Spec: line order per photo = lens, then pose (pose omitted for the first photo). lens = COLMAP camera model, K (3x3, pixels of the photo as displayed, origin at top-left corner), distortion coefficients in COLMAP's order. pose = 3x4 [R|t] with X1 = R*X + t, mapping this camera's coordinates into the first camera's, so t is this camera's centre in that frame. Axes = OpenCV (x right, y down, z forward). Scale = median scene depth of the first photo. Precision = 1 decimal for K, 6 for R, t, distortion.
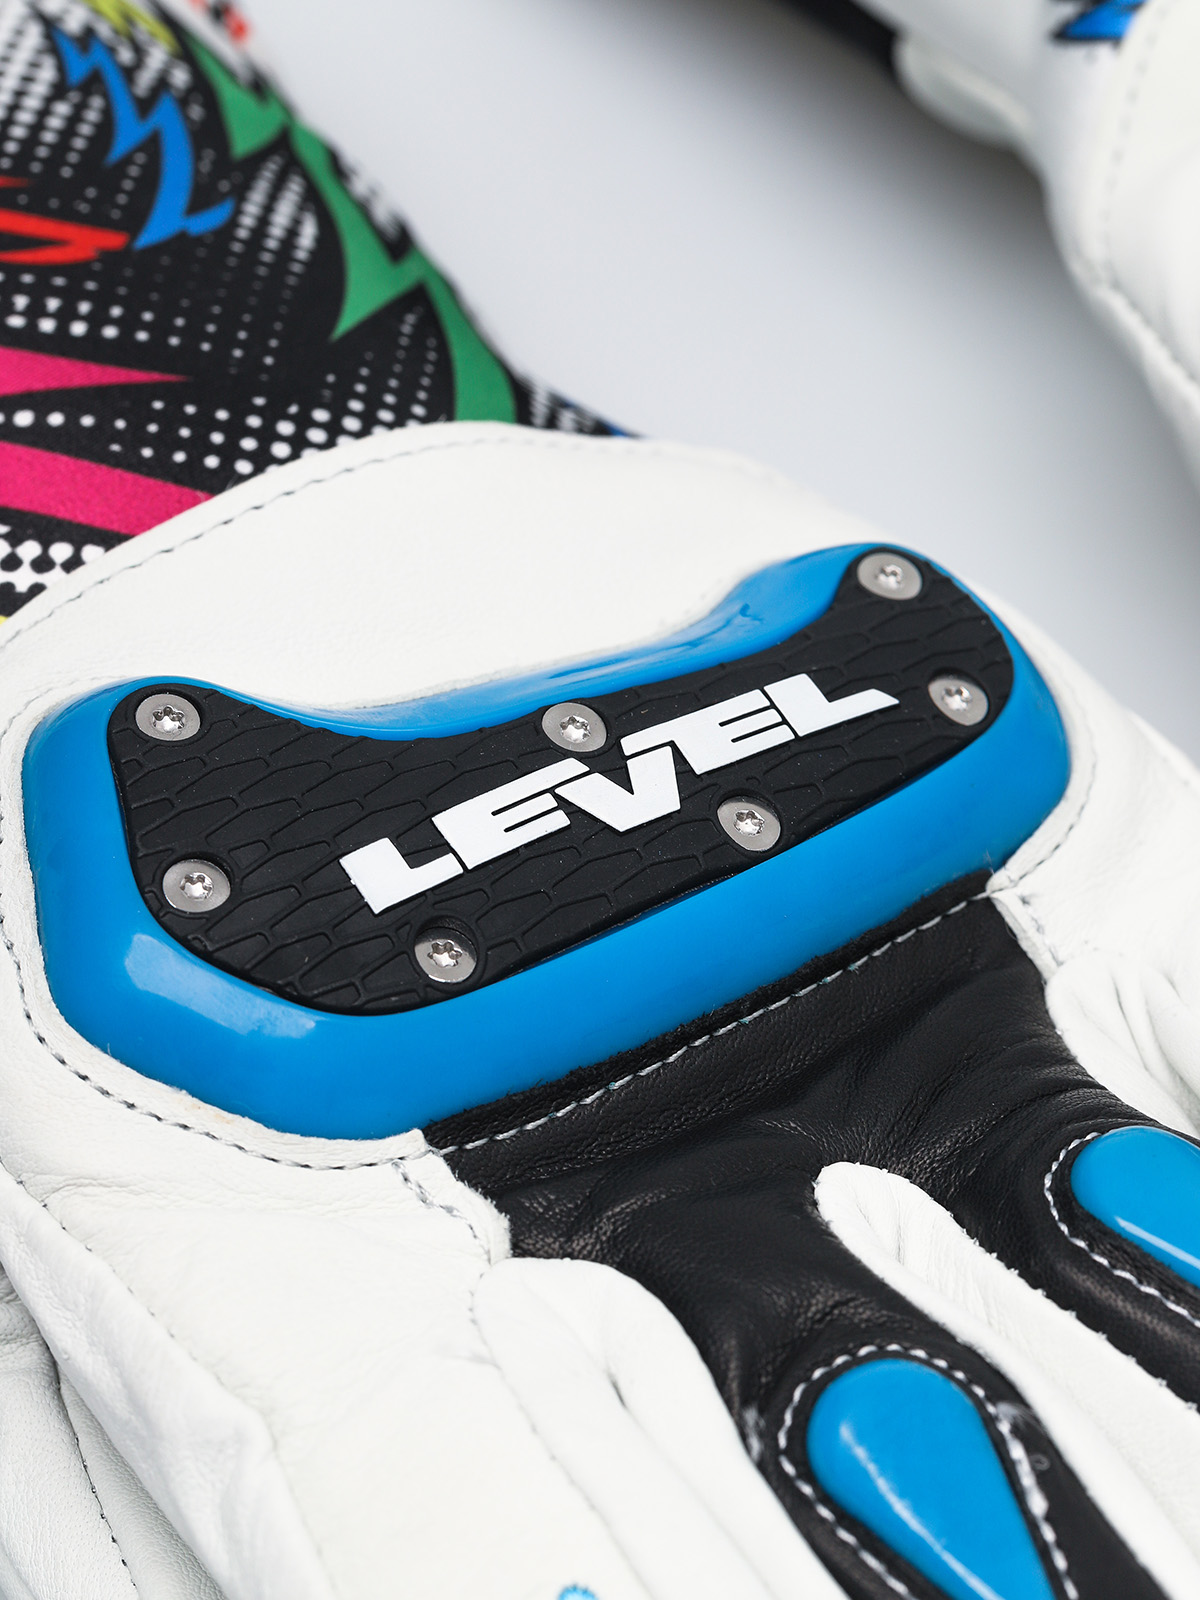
lens RADIAL K [[4522.1, 0, 600.0], [0, 4522.1, 800.0], [0, 0, 1]] dist [0.366850, -1.621898]
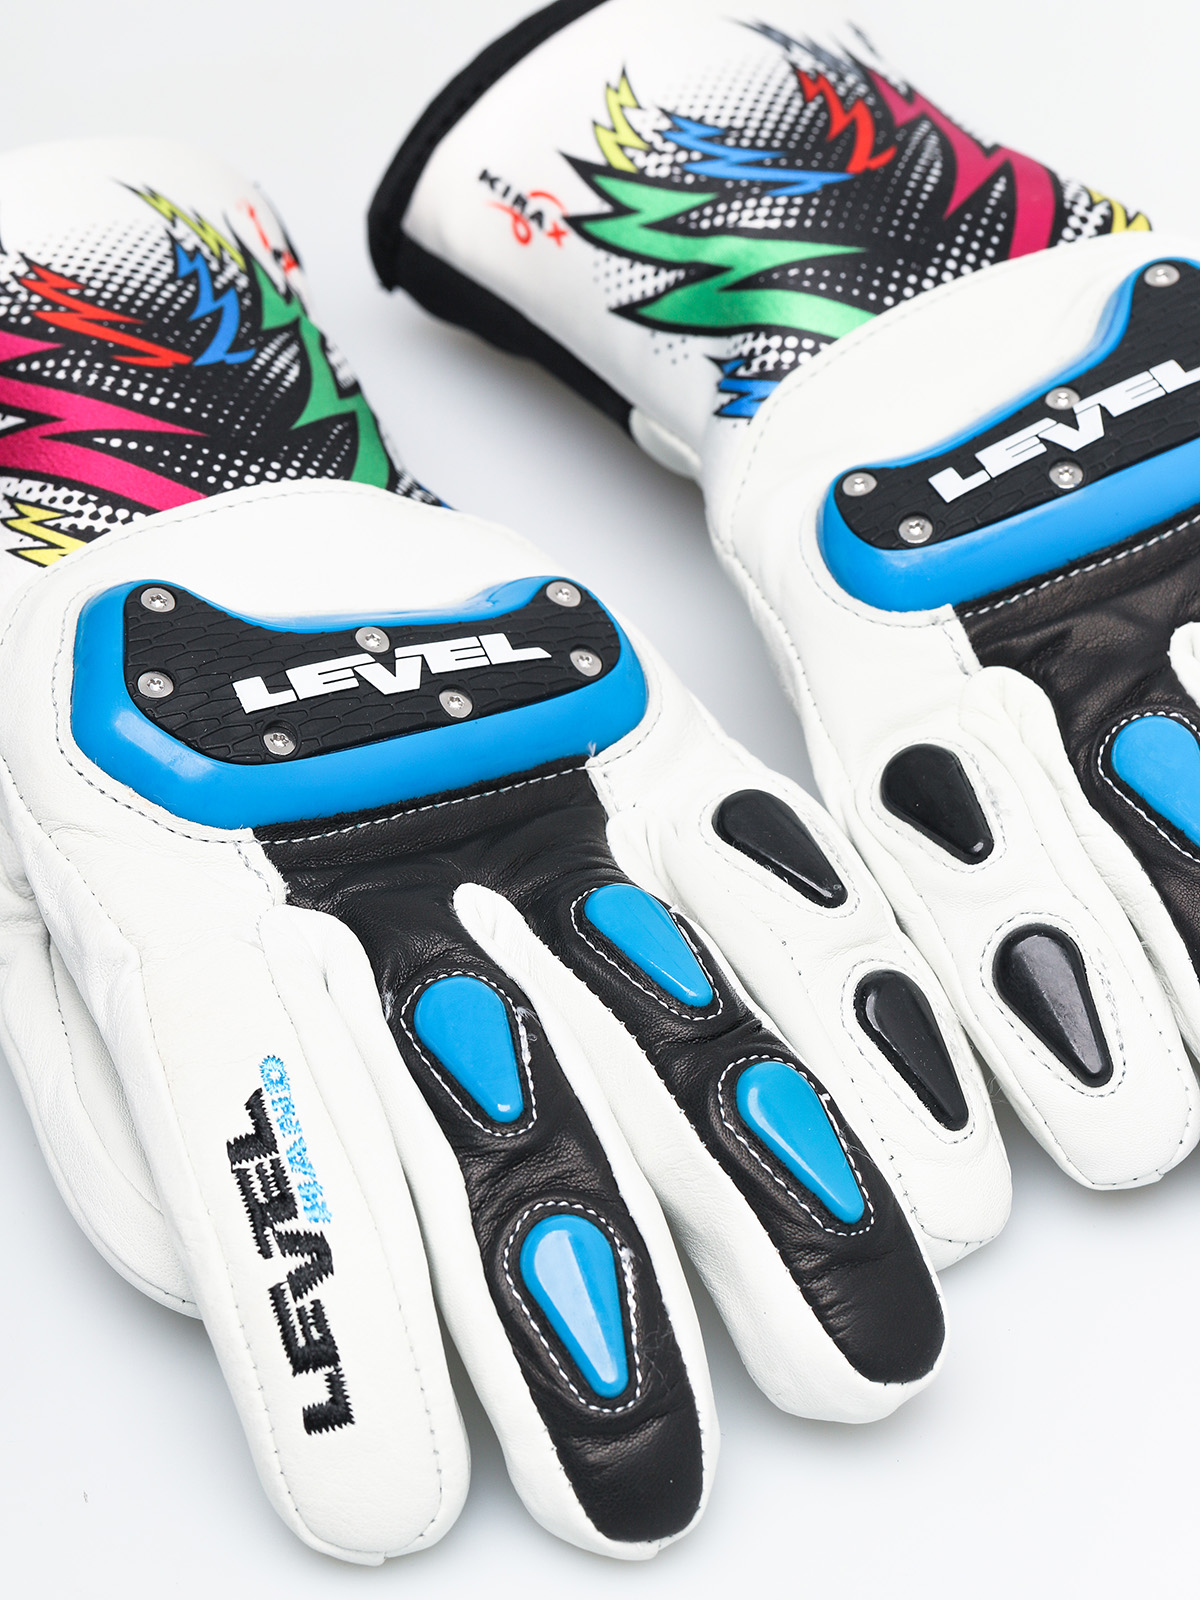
lens RADIAL K [[4508.5, 0, 600.0], [0, 4508.5, 800.0], [0, 0, 1]] dist [0.707616, 0.620430]
pose [[0.985931, 0.146583, -0.080334, 0.240027], [-0.153089, 0.984813, -0.081893, 0.182703], [0.067109, 0.093039, 0.993398, -0.823661]]
